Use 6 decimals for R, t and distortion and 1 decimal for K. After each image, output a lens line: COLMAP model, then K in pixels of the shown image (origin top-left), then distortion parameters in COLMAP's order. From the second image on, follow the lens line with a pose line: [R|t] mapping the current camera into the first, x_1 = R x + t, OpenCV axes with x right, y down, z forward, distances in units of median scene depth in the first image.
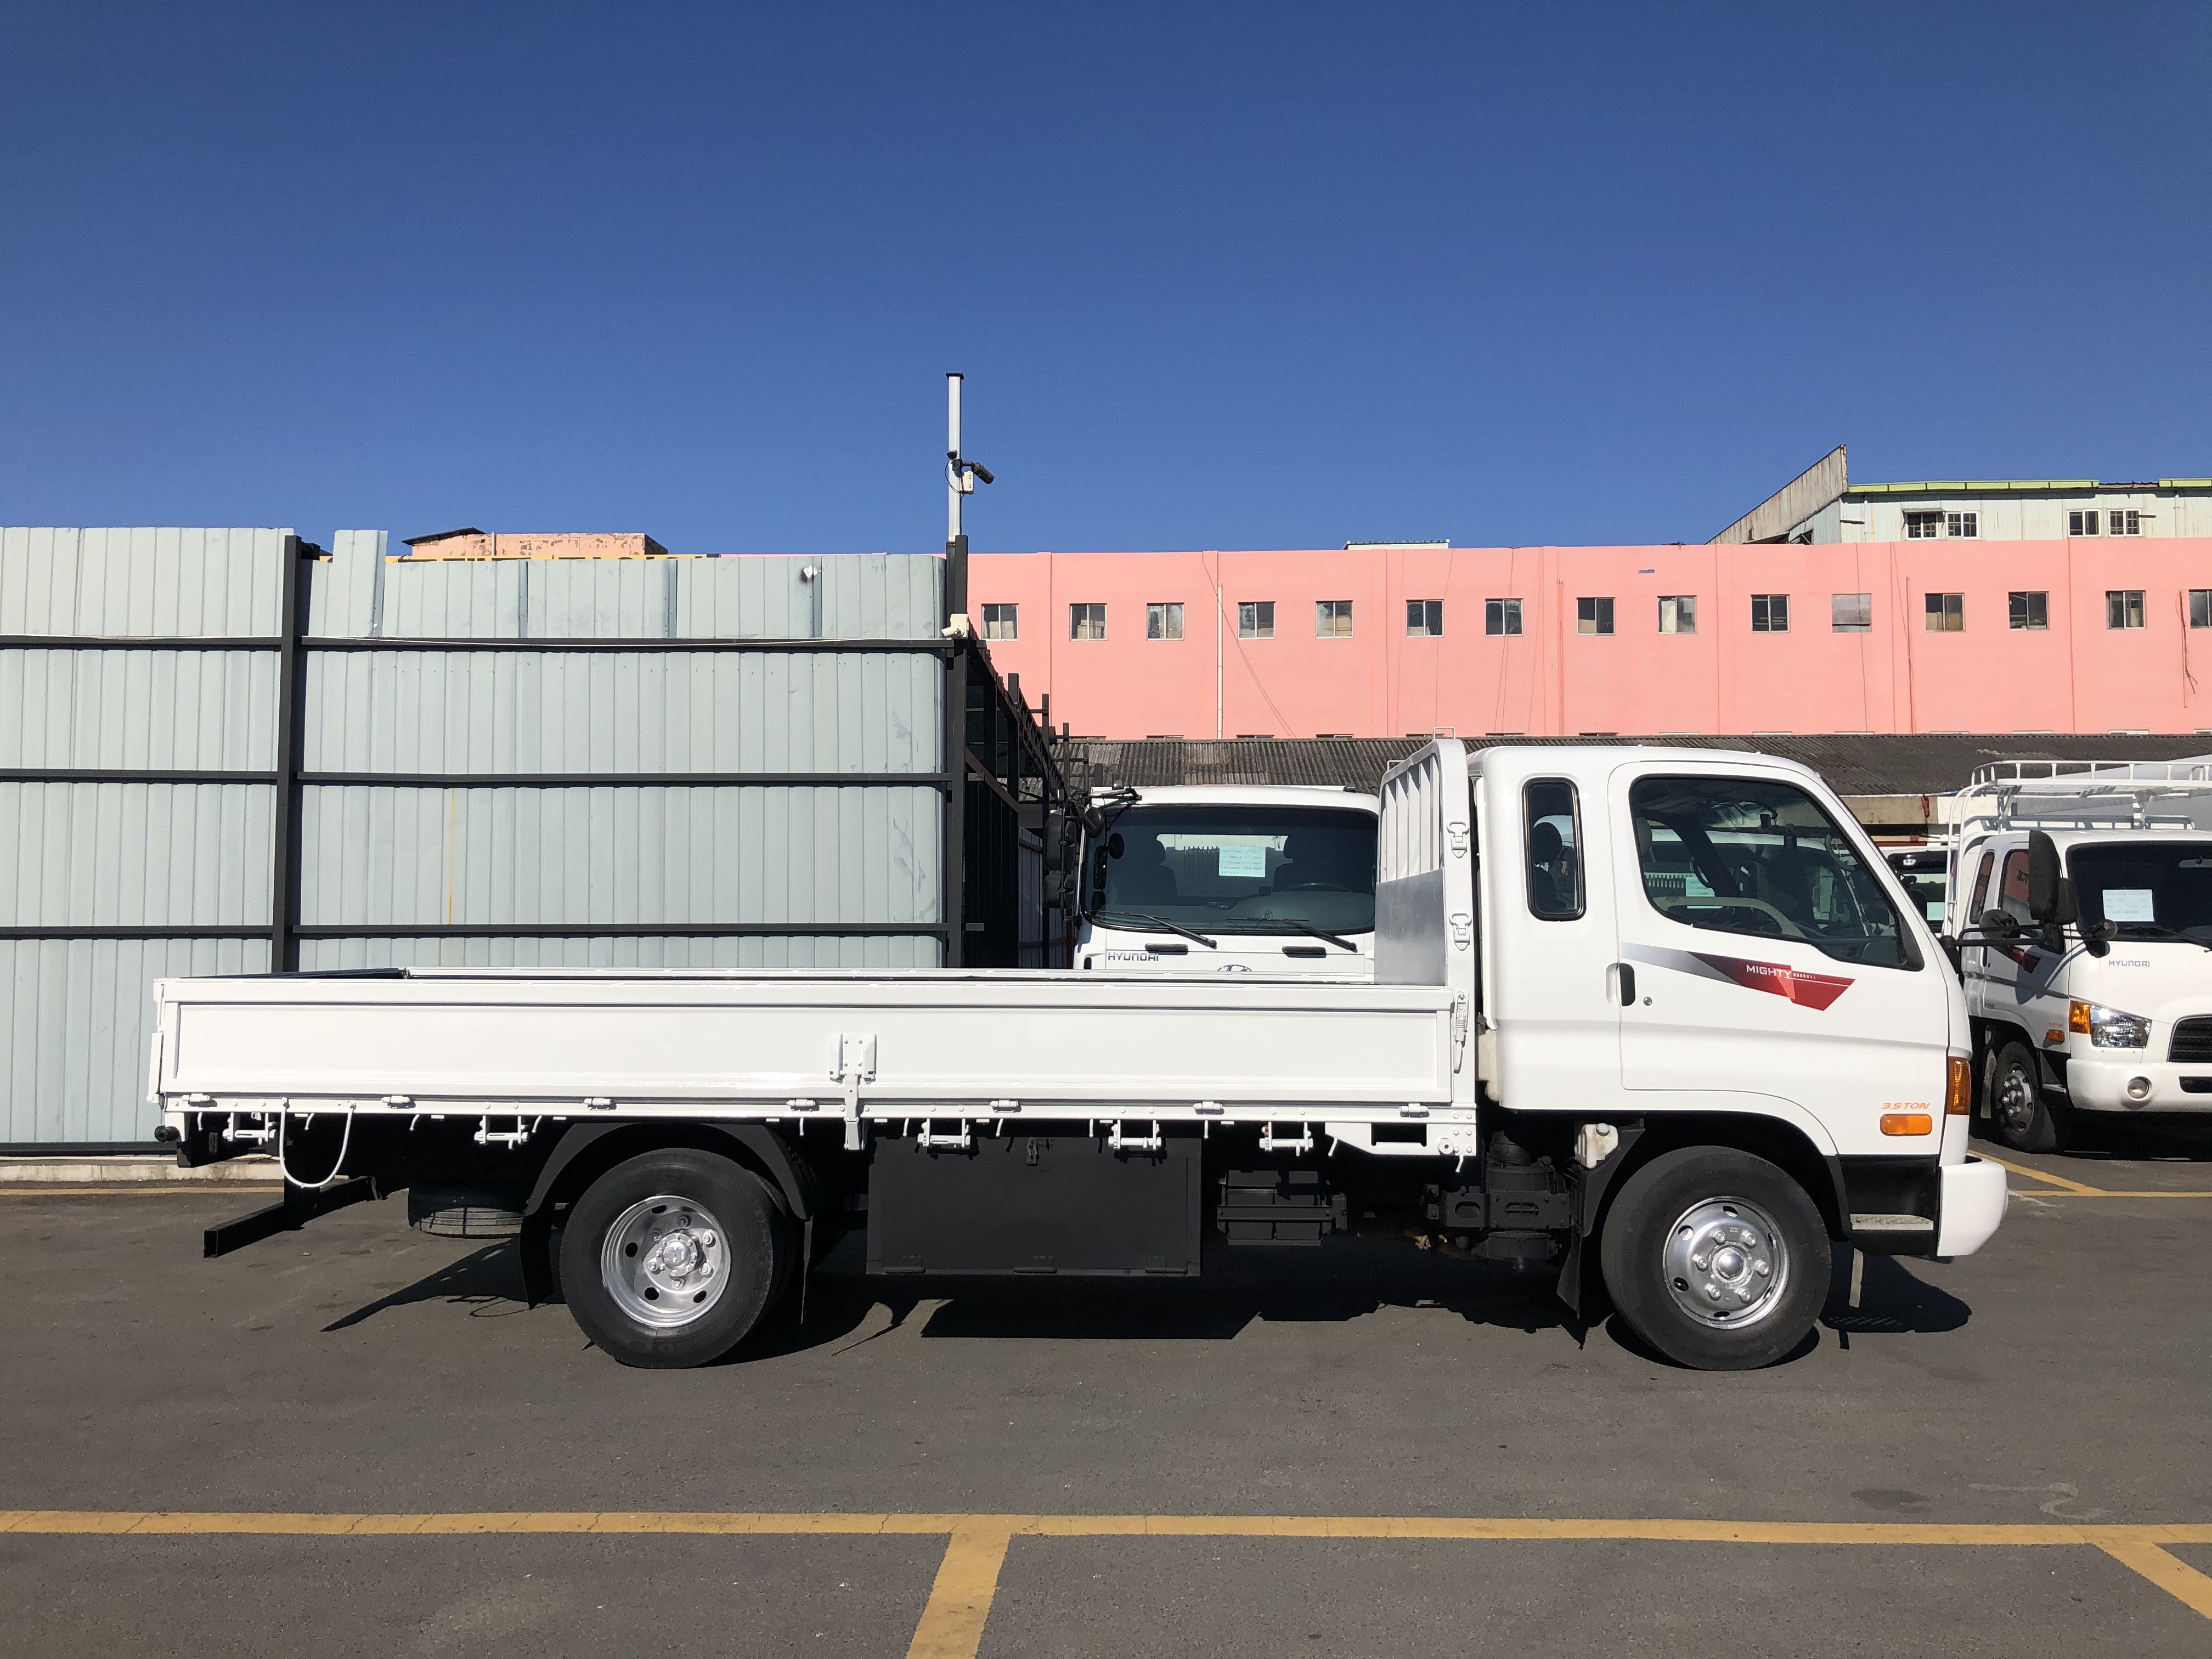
lens RADIAL K [[1864.1, 0, 1255.4], [0, 1864.1, 857.8], [0, 0, 1]] dist [0.112034, -0.219229]
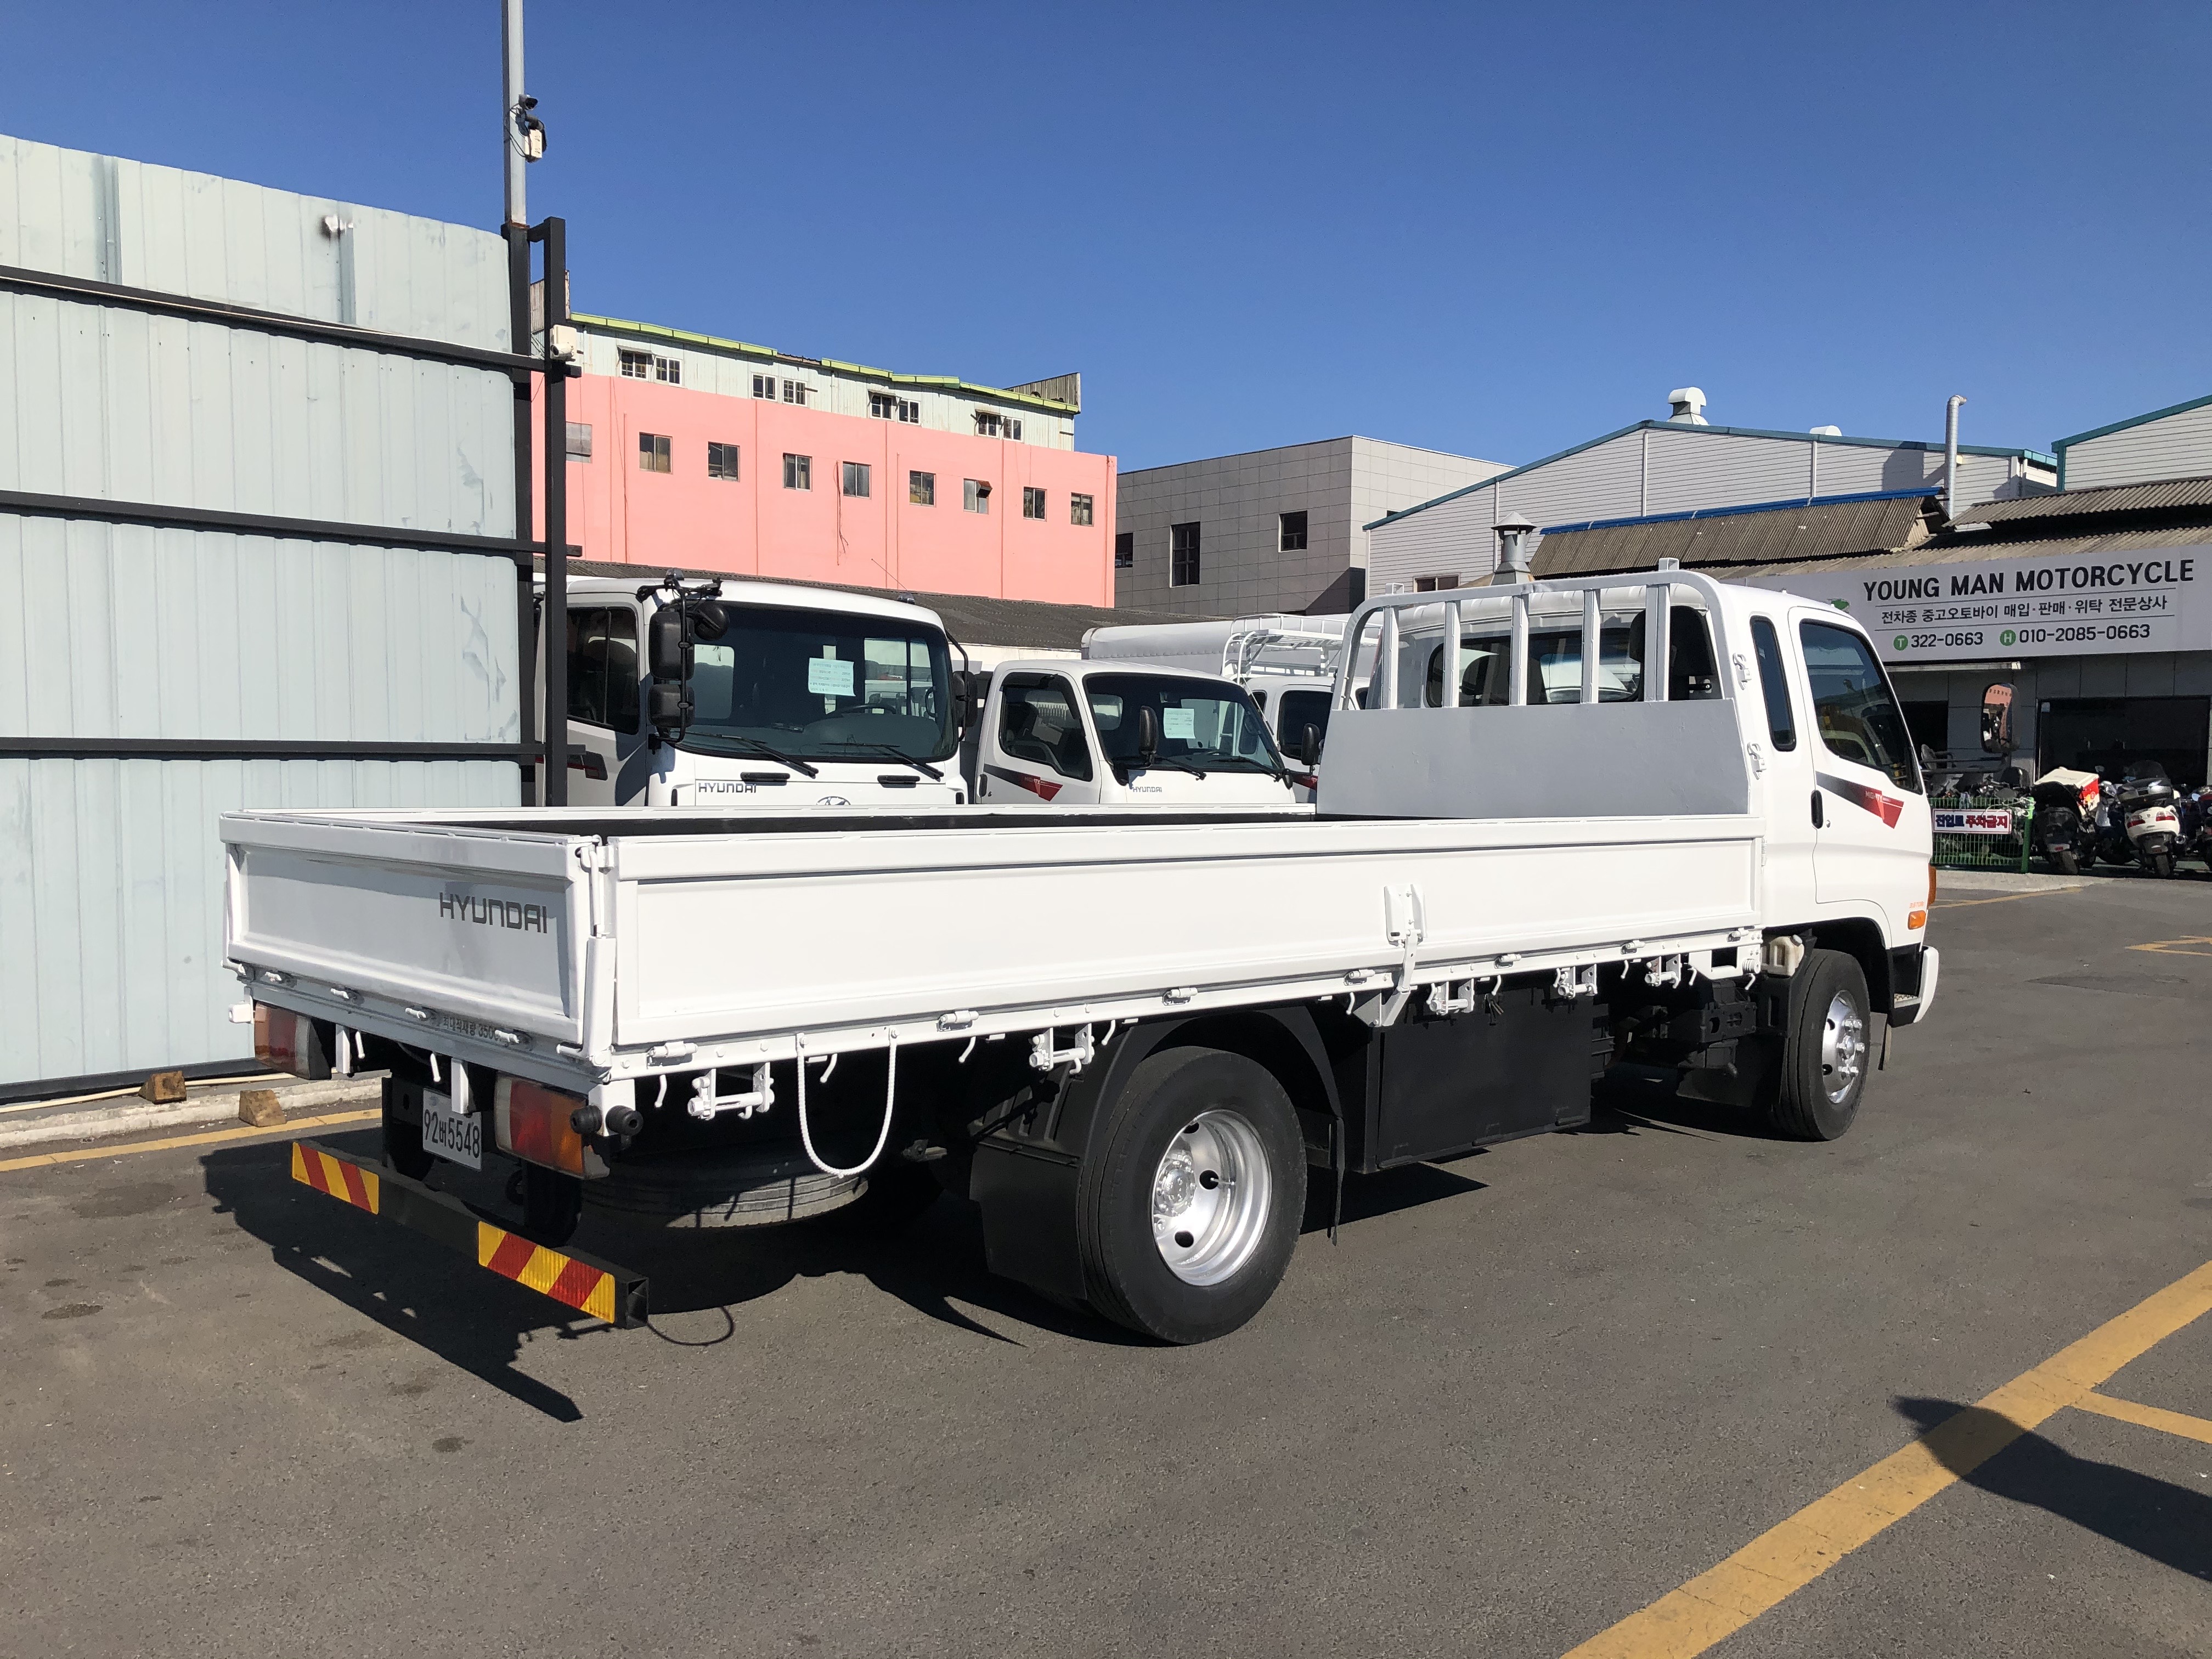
lens RADIAL K [[1793.1, 0, 1106.0], [0, 1793.1, 829.5], [0, 0, 1]] dist [0.026232, -0.002771]
pose [[0.704182, -0.022358, 0.709667, -0.510567], [-0.033629, 0.997332, 0.064790, 0.014653], [-0.709222, -0.069490, 0.701552, 0.328806]]
